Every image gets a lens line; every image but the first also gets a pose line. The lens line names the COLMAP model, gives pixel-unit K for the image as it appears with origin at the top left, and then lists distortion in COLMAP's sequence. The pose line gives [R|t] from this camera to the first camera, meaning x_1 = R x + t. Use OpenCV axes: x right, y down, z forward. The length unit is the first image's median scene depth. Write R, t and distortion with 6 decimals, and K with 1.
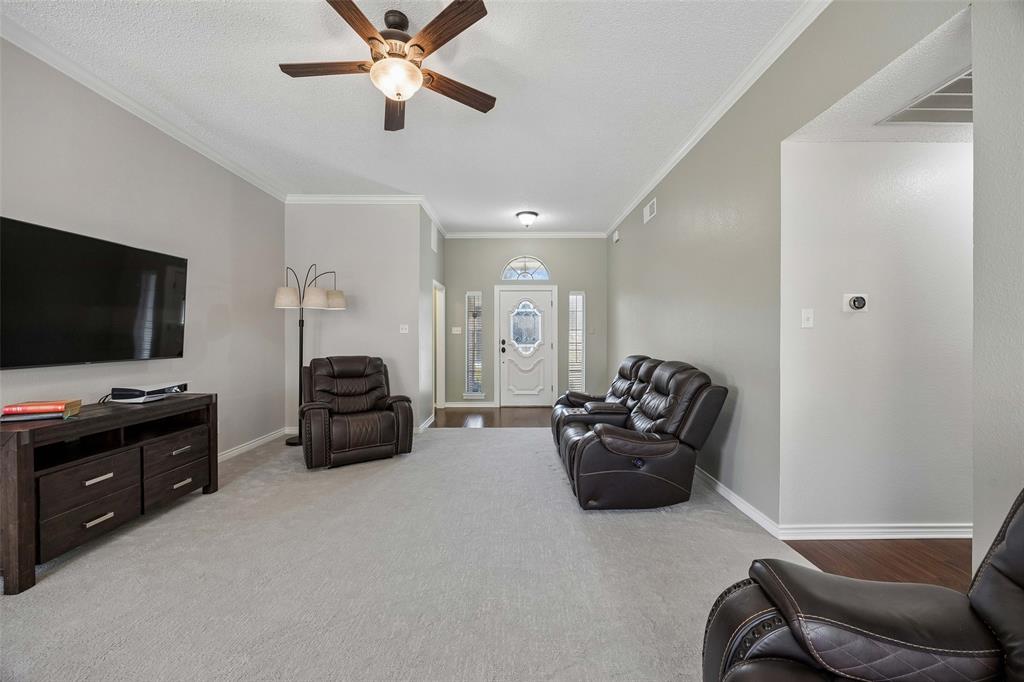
lens RADIAL K [[394.6, 0, 510.3], [0, 394.6, 337.1], [0, 0, 1]] dist [-0.001185, -0.000209]
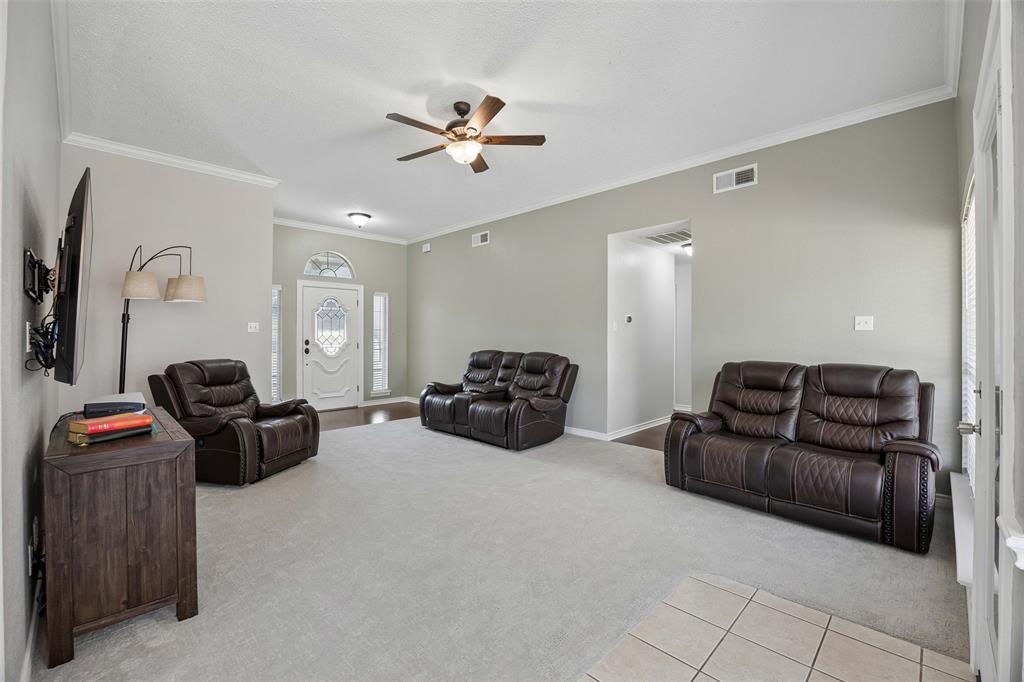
lens RADIAL K [[457.1, 0, 515.1], [0, 457.1, 336.6], [0, 0, 1]] dist [-0.005182, -0.000217]
pose [[0.700895, -0.001729, 0.713262, -0.518039], [0.002782, 0.999996, -0.000310, 0.001028], [-0.713259, 0.002201, 0.700897, -0.101255]]
